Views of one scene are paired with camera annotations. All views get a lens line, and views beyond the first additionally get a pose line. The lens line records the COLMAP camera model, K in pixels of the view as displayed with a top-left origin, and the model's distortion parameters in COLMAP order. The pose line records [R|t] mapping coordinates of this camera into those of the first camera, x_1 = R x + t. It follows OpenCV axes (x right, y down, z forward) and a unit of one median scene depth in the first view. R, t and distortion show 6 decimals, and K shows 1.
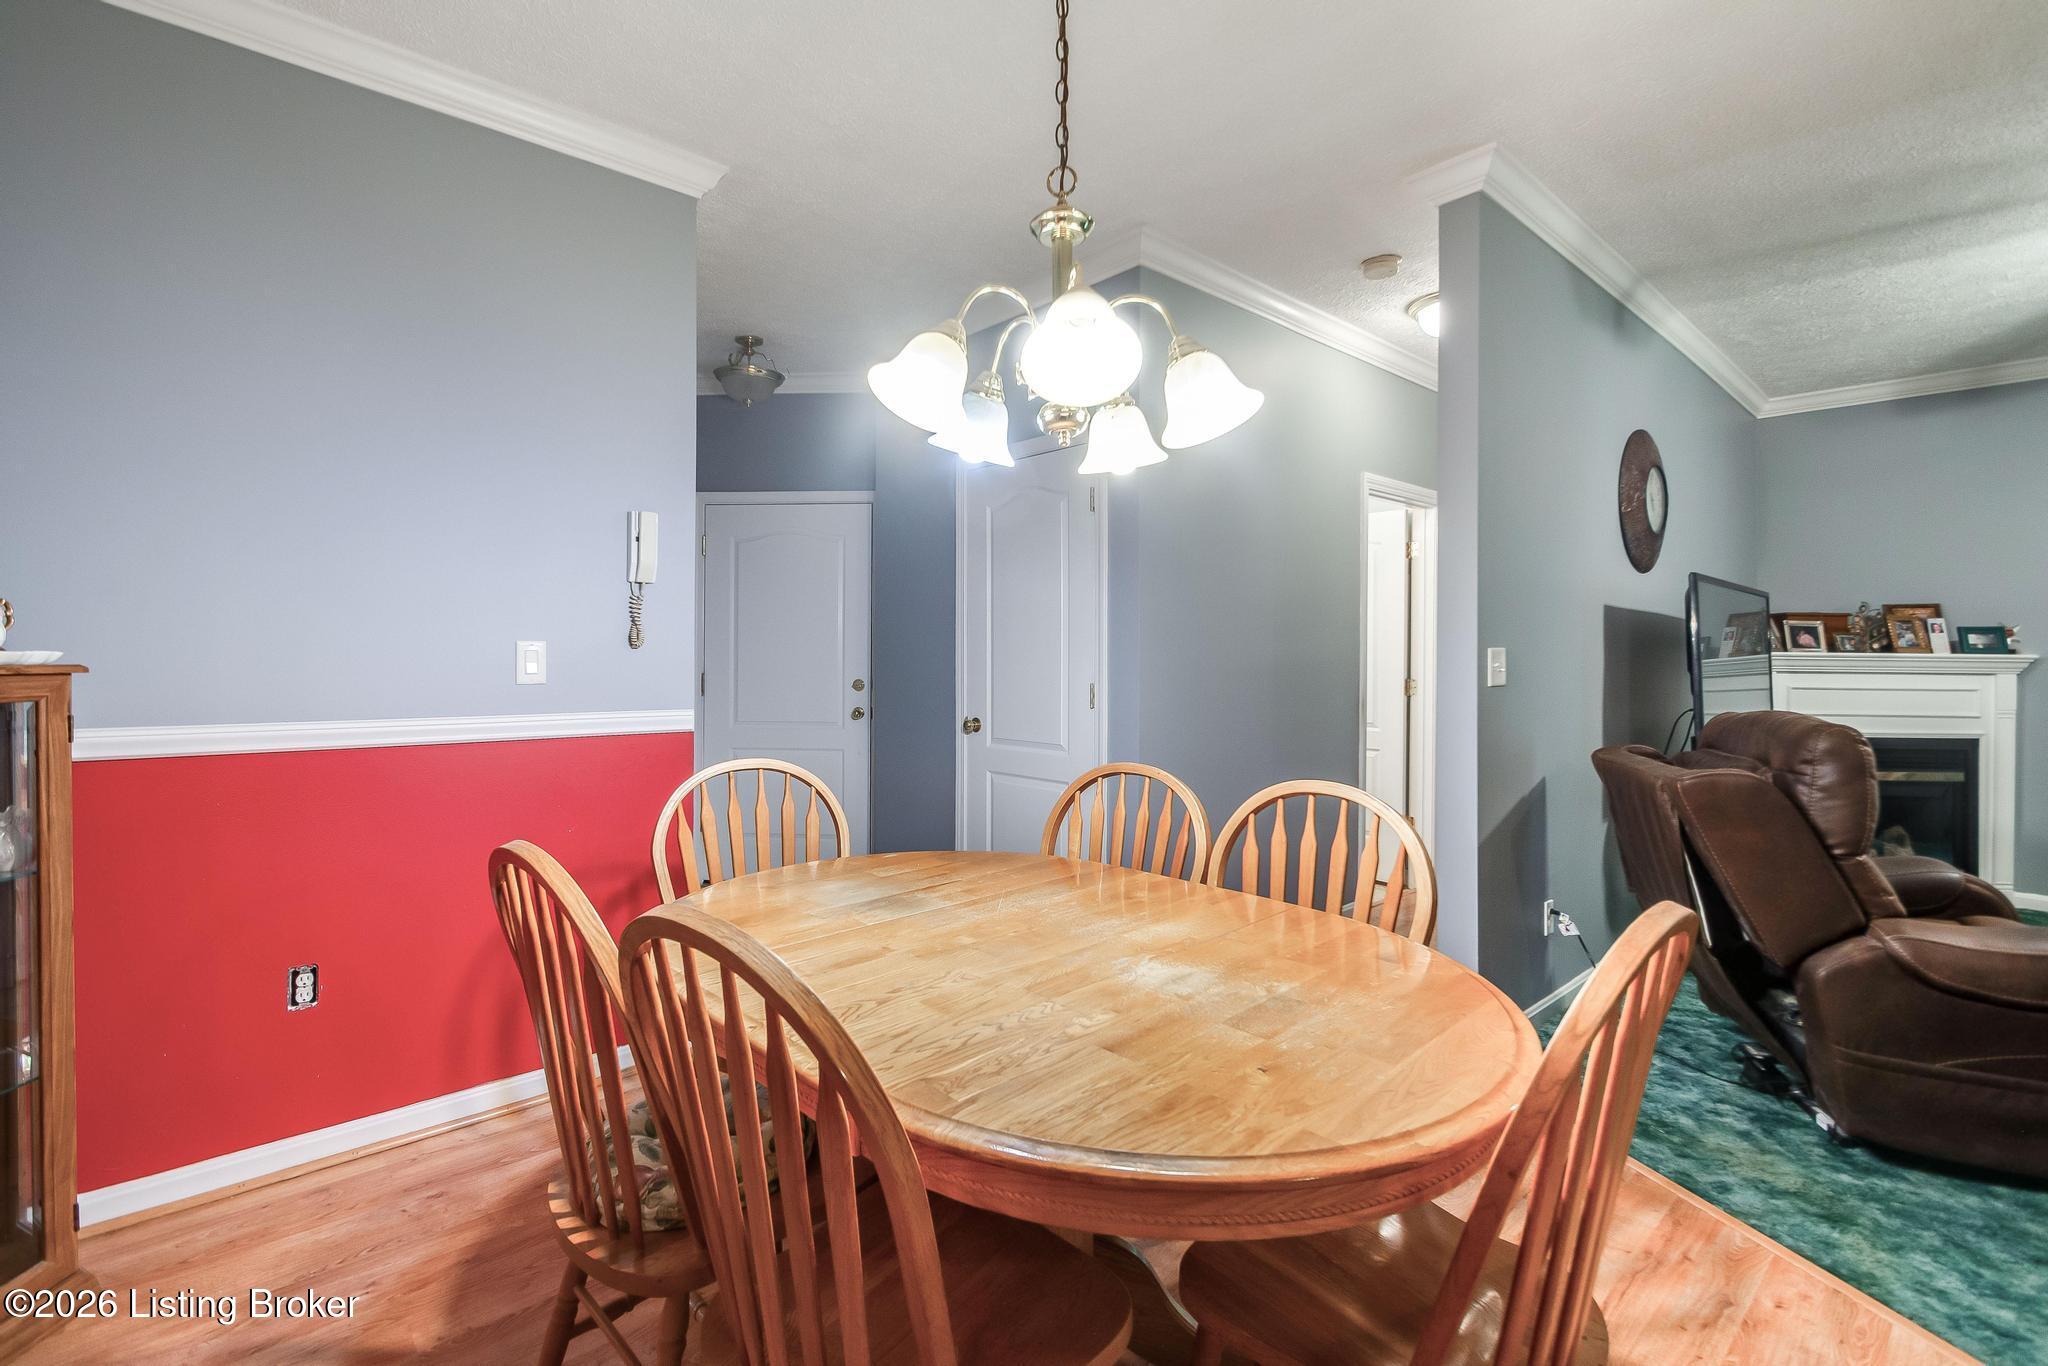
lens RADIAL K [[900.2, 0, 997.9], [0, 900.2, 648.8], [0, 0, 1]] dist [0.005626, -0.006830]
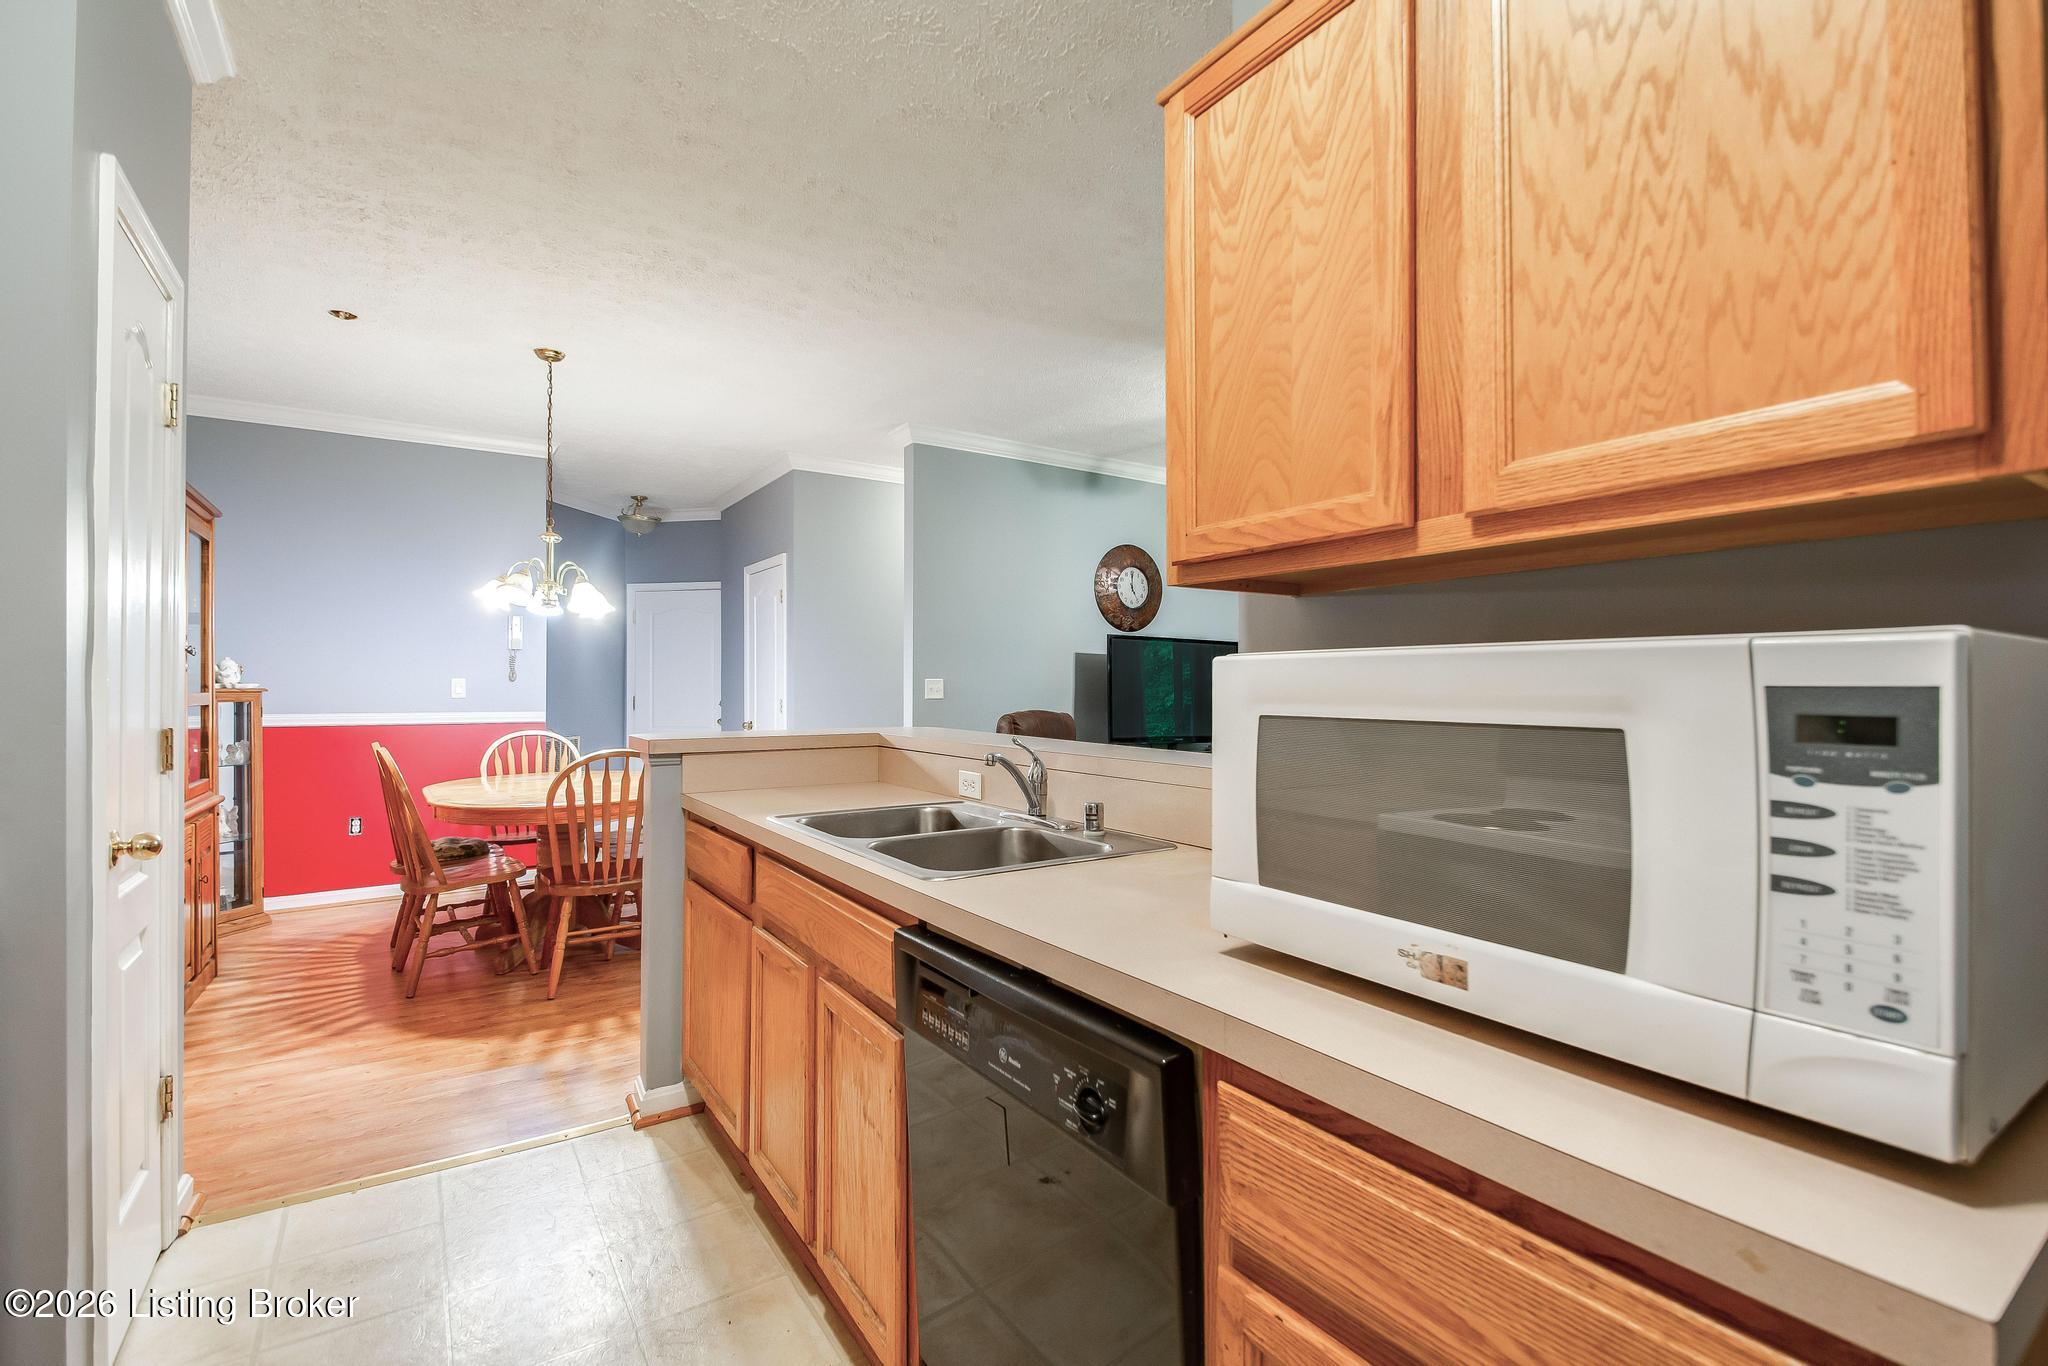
lens RADIAL K [[900.2, 0, 1020.0], [0, 900.2, 678.2], [0, 0, 1]] dist [0.005626, -0.006830]
pose [[0.992766, -0.009631, -0.119682, 0.601523], [0.008316, 0.999900, -0.011477, 0.014842], [0.119781, 0.010399, 0.992746, -0.547374]]
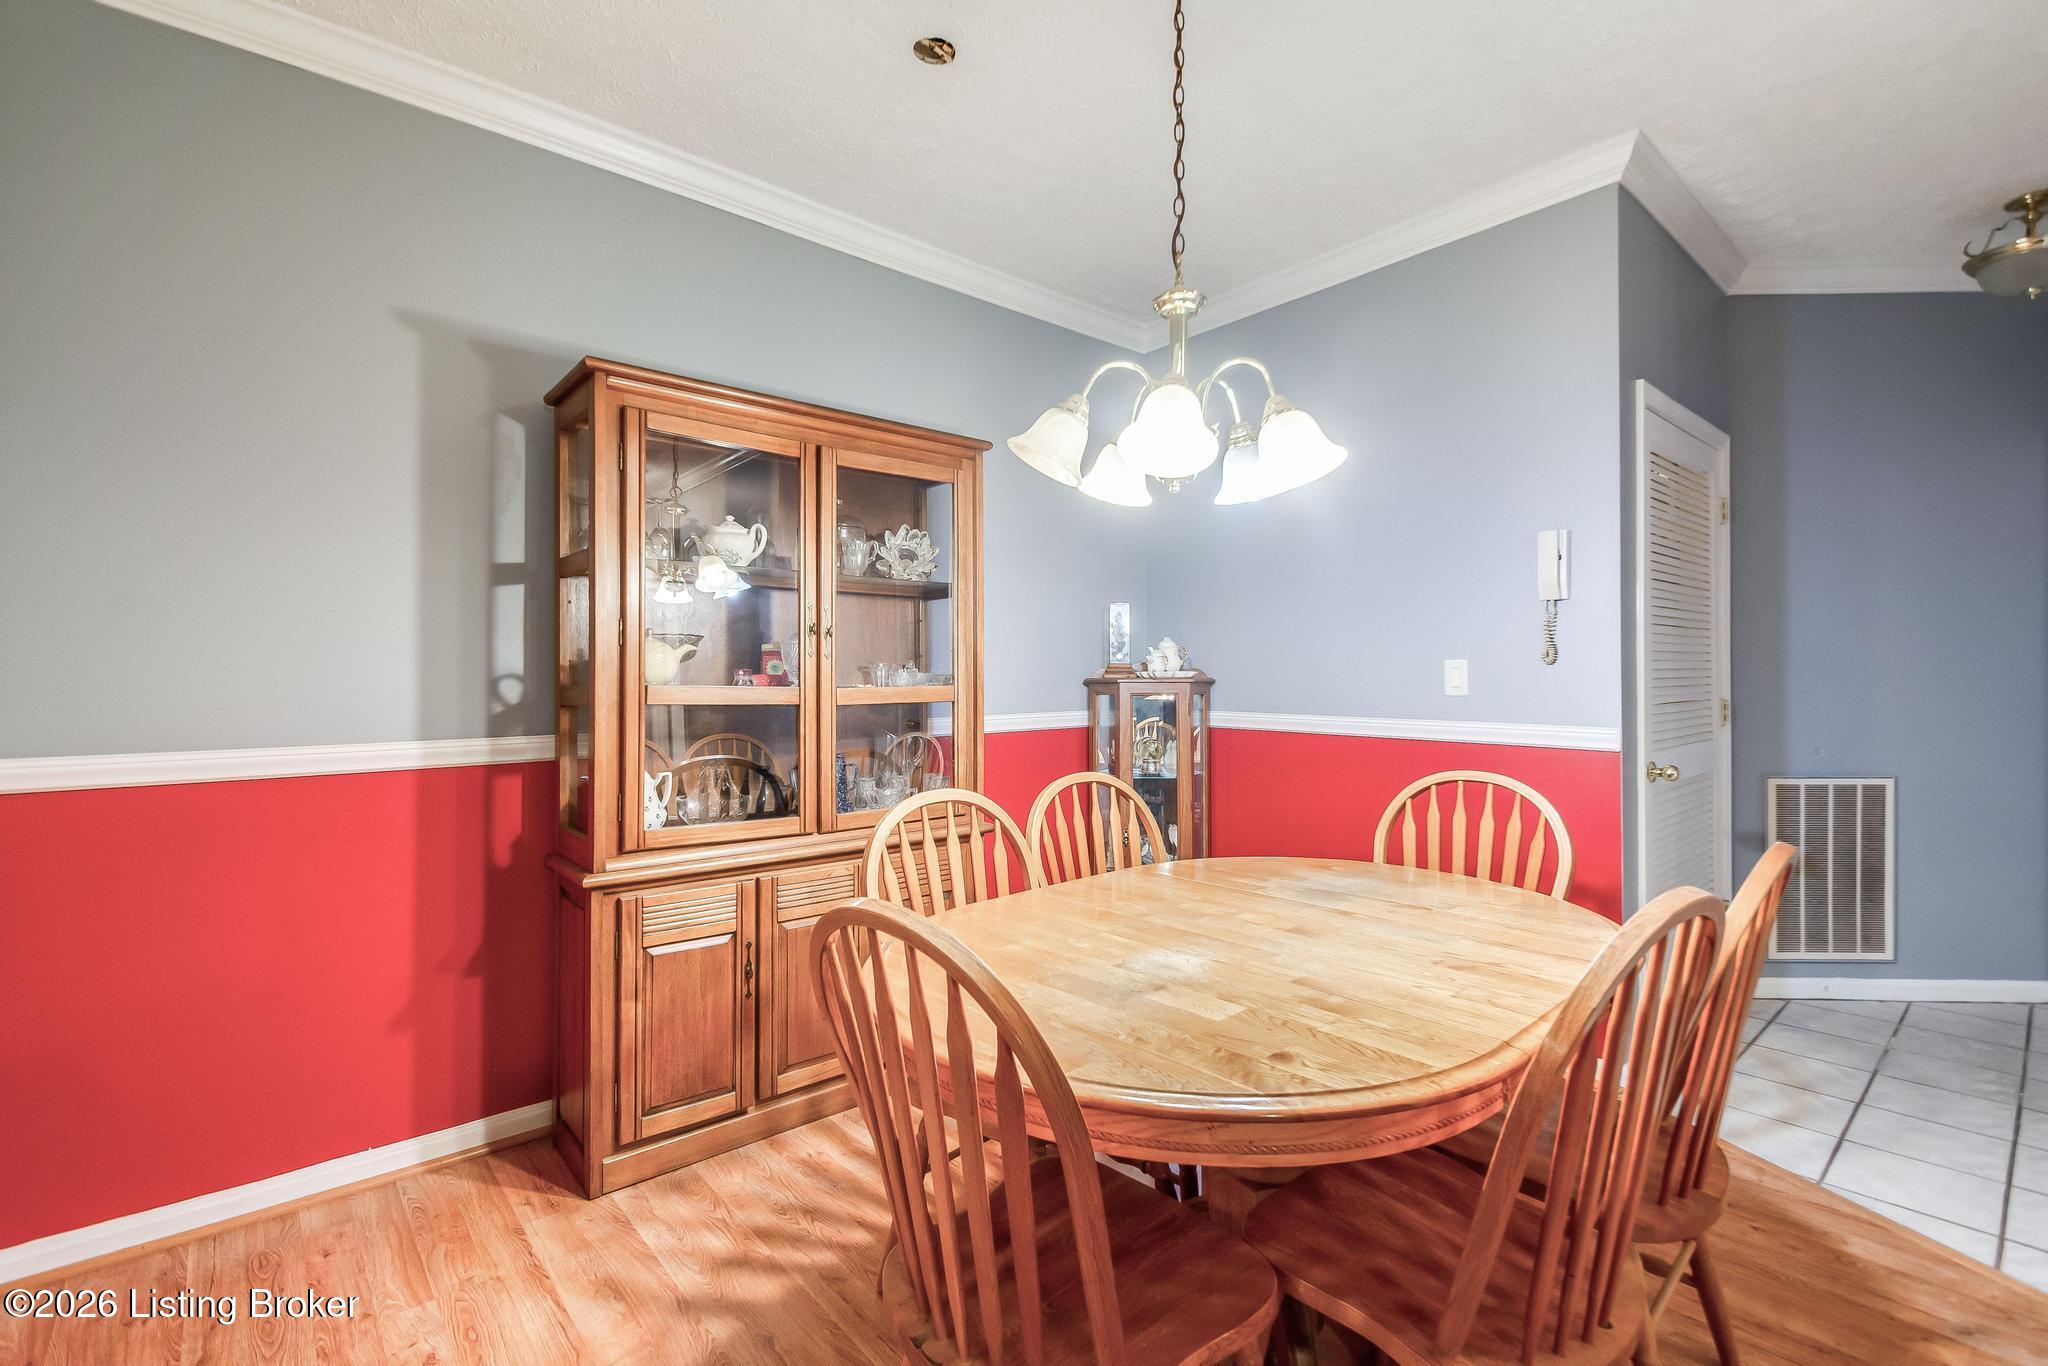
lens RADIAL K [[900.2, 0, 1028.3], [0, 900.2, 674.4], [0, 0, 1]] dist [0.005626, -0.006830]
pose [[-0.003537, -0.005560, -0.999978, 0.384134], [0.005672, 0.999968, -0.005580, 0.008828], [0.999978, -0.005692, -0.003505, 0.219415]]
